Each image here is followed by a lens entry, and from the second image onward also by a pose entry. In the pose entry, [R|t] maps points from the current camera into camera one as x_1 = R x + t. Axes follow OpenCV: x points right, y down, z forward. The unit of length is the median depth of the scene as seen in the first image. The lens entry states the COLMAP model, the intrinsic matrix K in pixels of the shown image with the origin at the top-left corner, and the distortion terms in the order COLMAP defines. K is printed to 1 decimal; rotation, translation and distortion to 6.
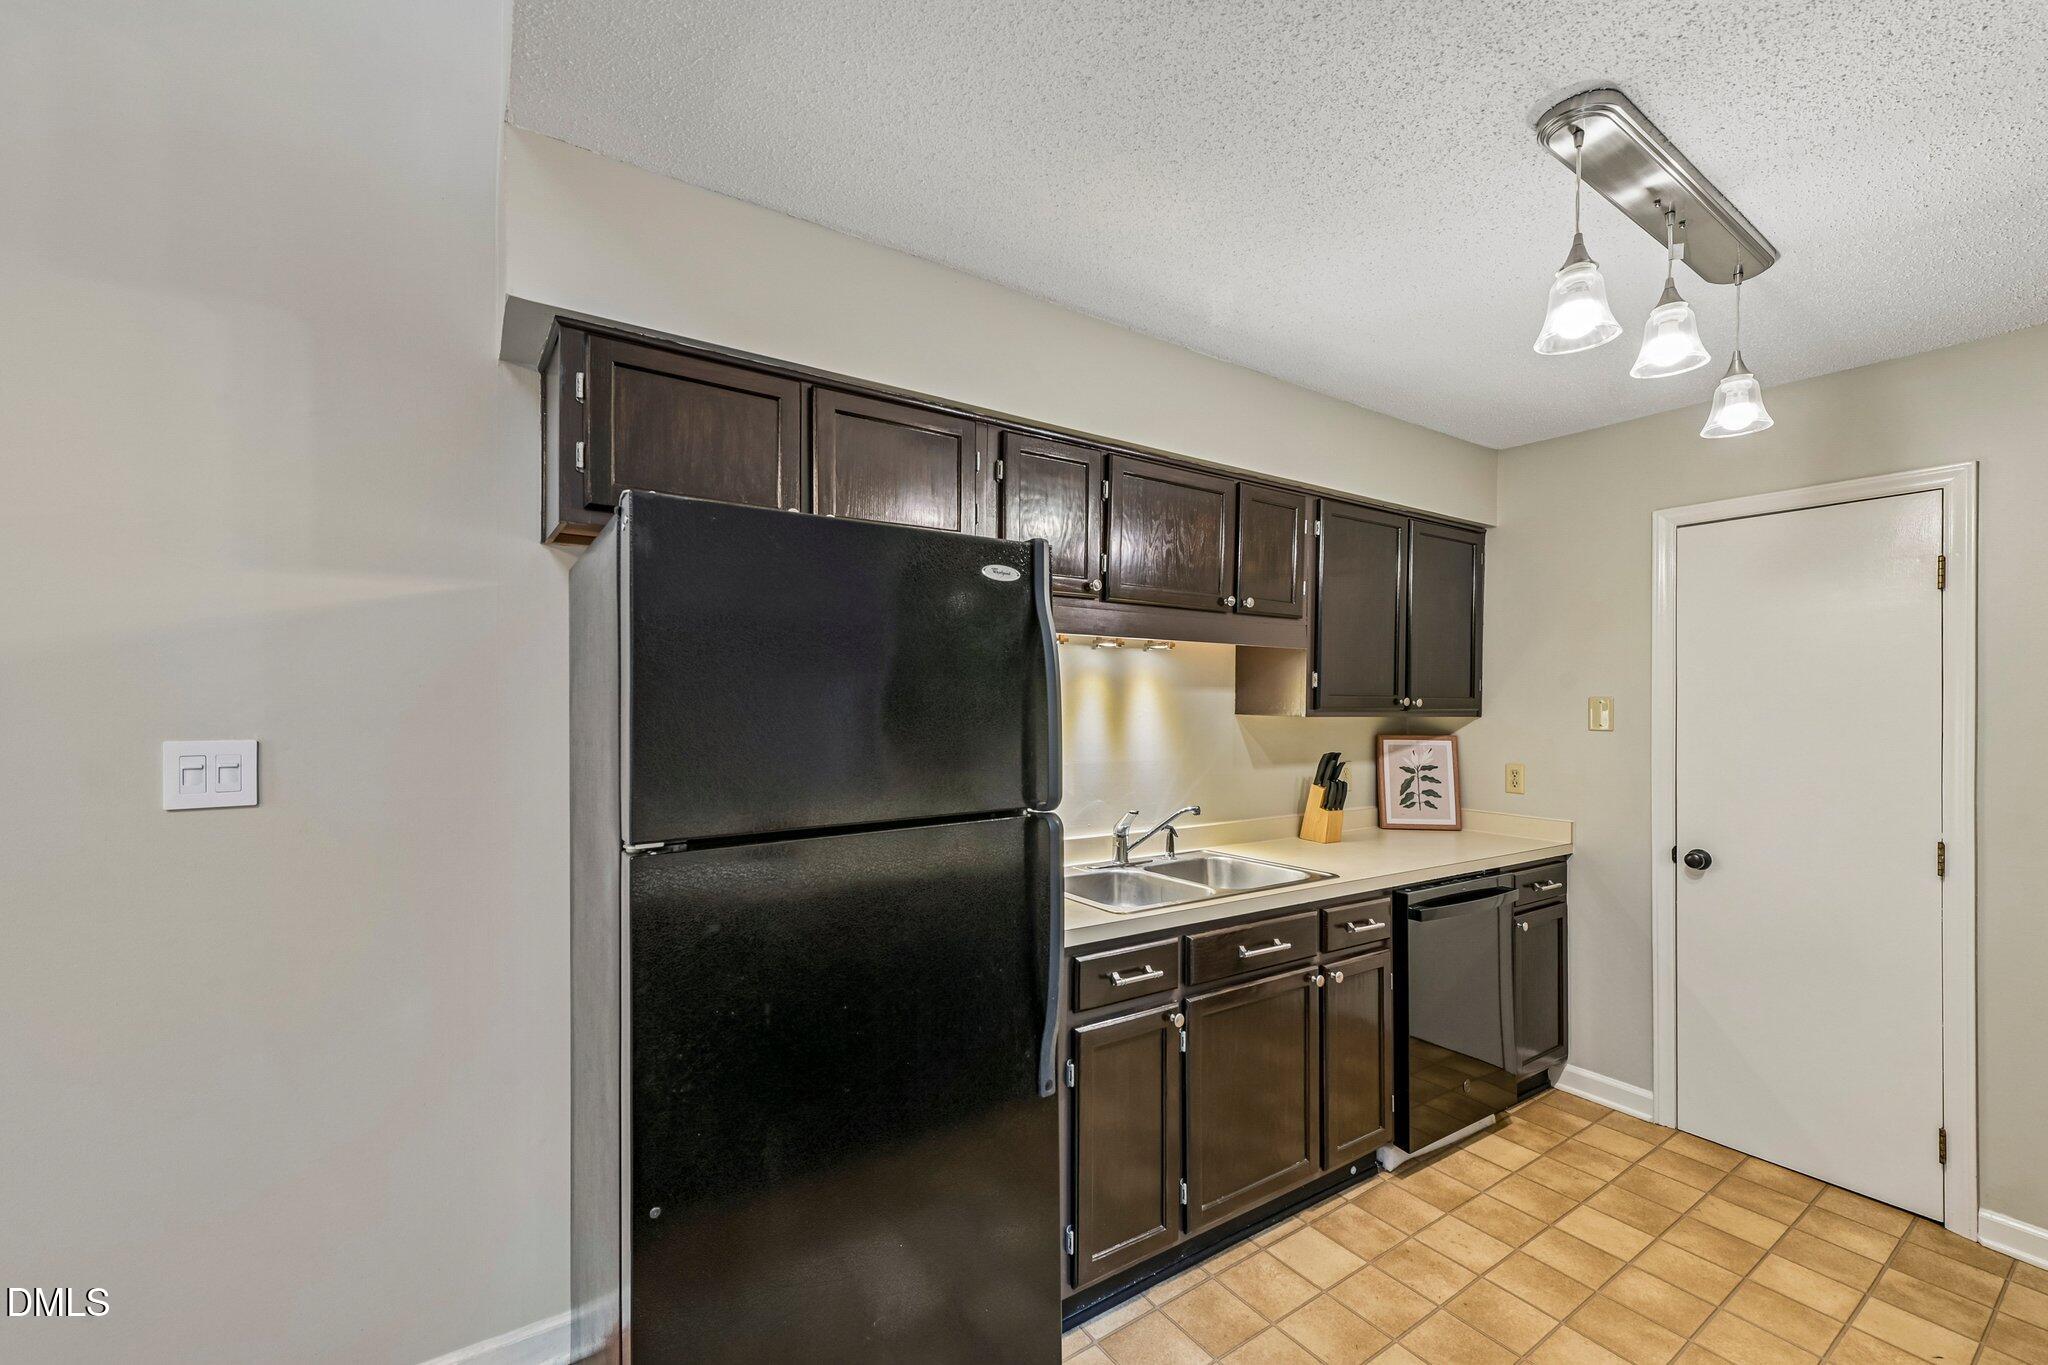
lens RADIAL K [[855.1, 0, 1016.5], [0, 855.1, 676.2], [0, 0, 1]] dist [0.000578, 0.000577]
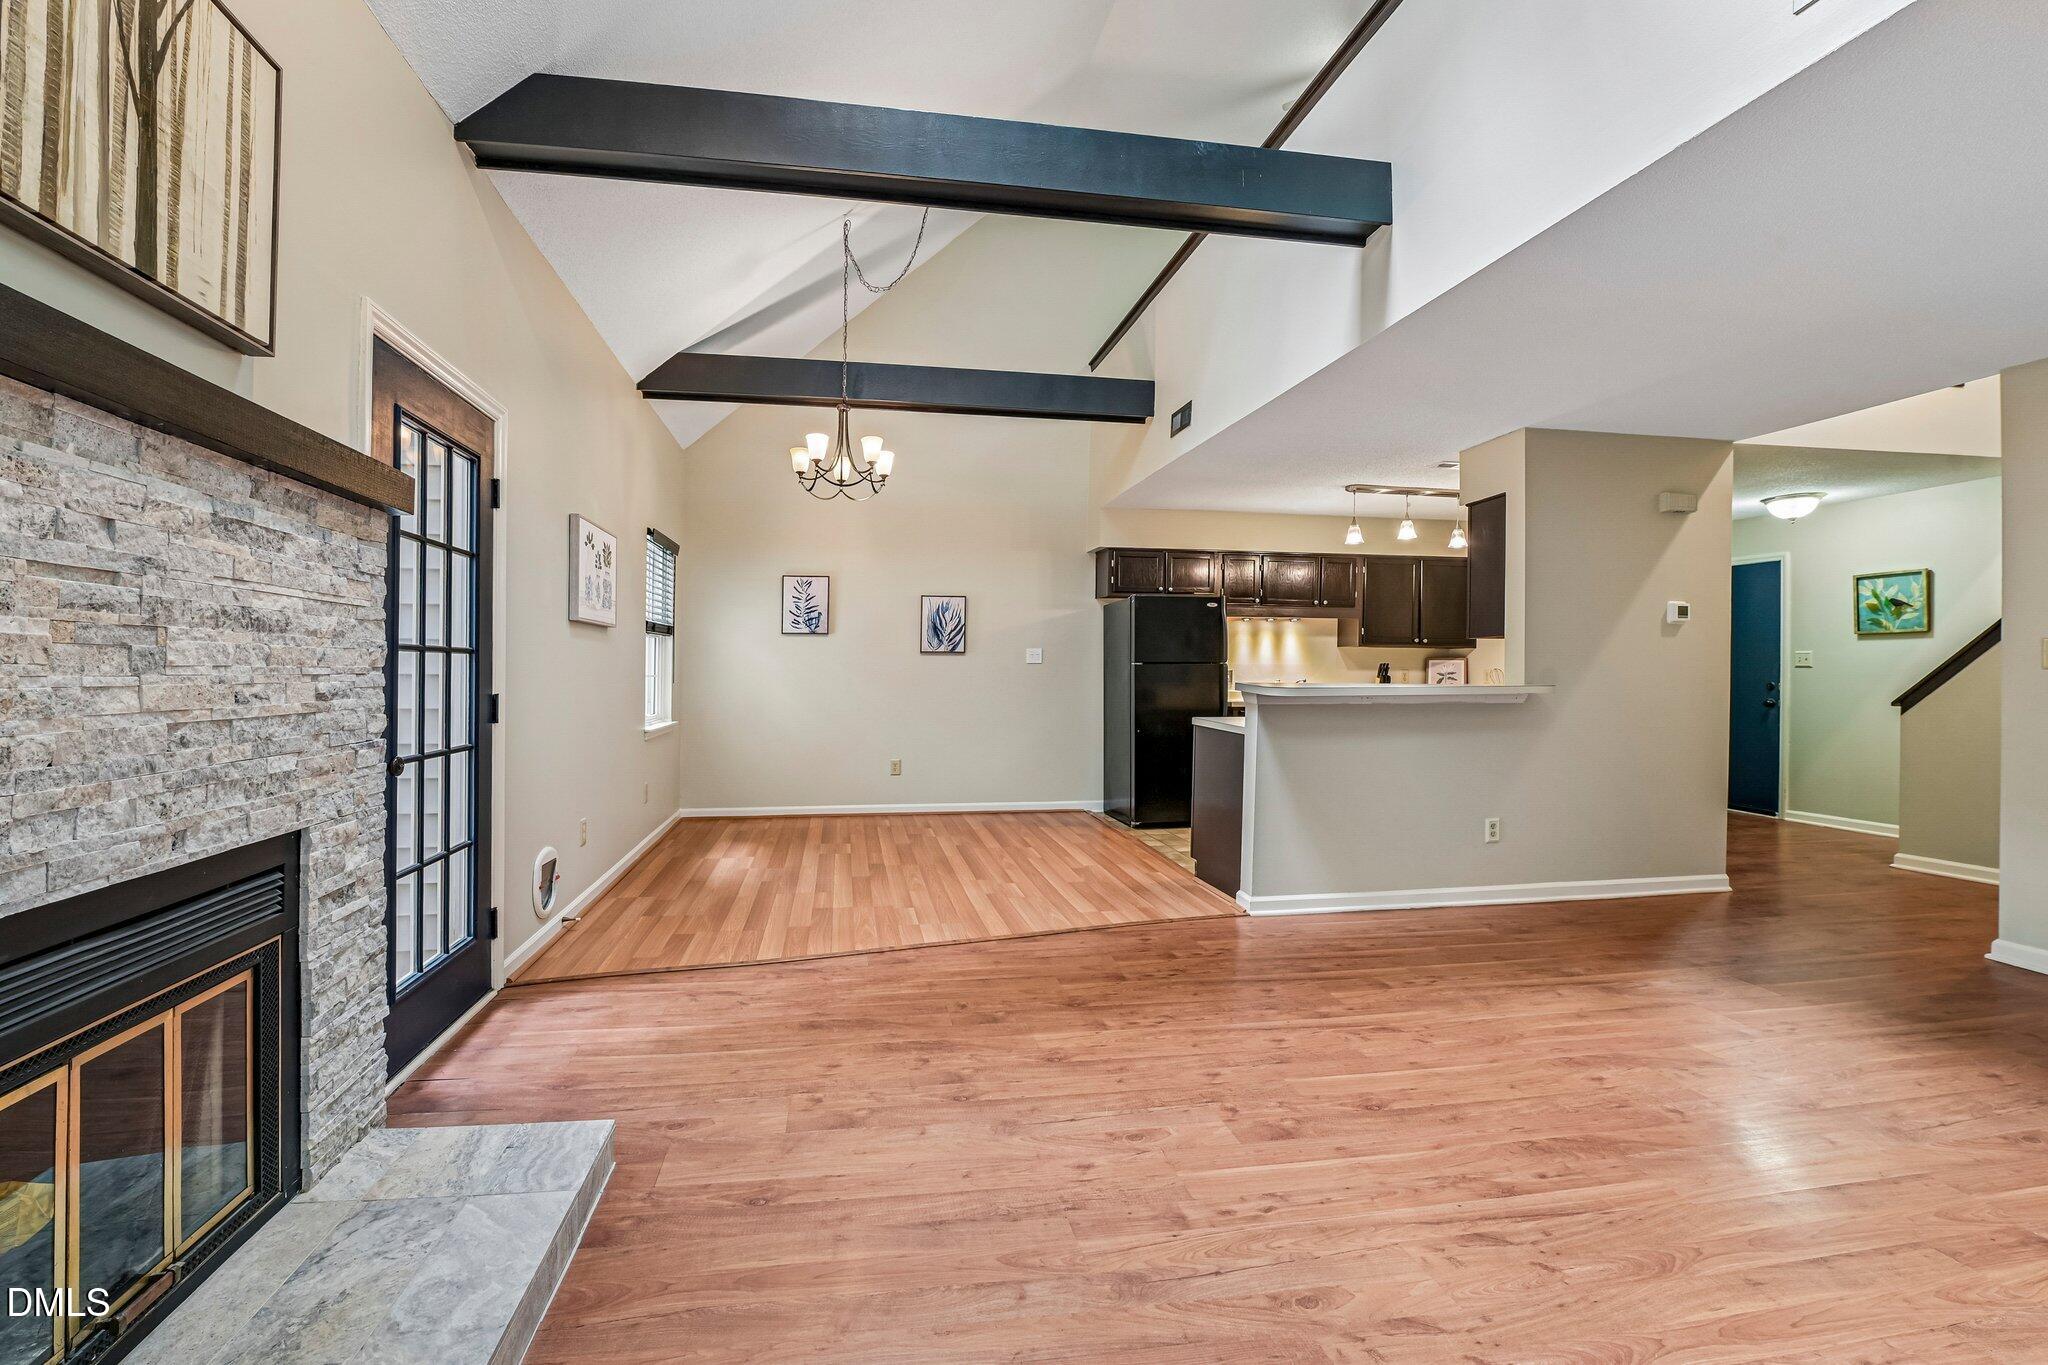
lens RADIAL K [[897.7, 0, 920.2], [0, 897.7, 664.7], [0, 0, 1]] dist [-0.000876, -0.008320]
pose [[0.899754, -0.005059, -0.436369, 0.376926], [0.011607, 0.999856, 0.012342, 0.061583], [0.436244, -0.016170, 0.899683, -2.164076]]
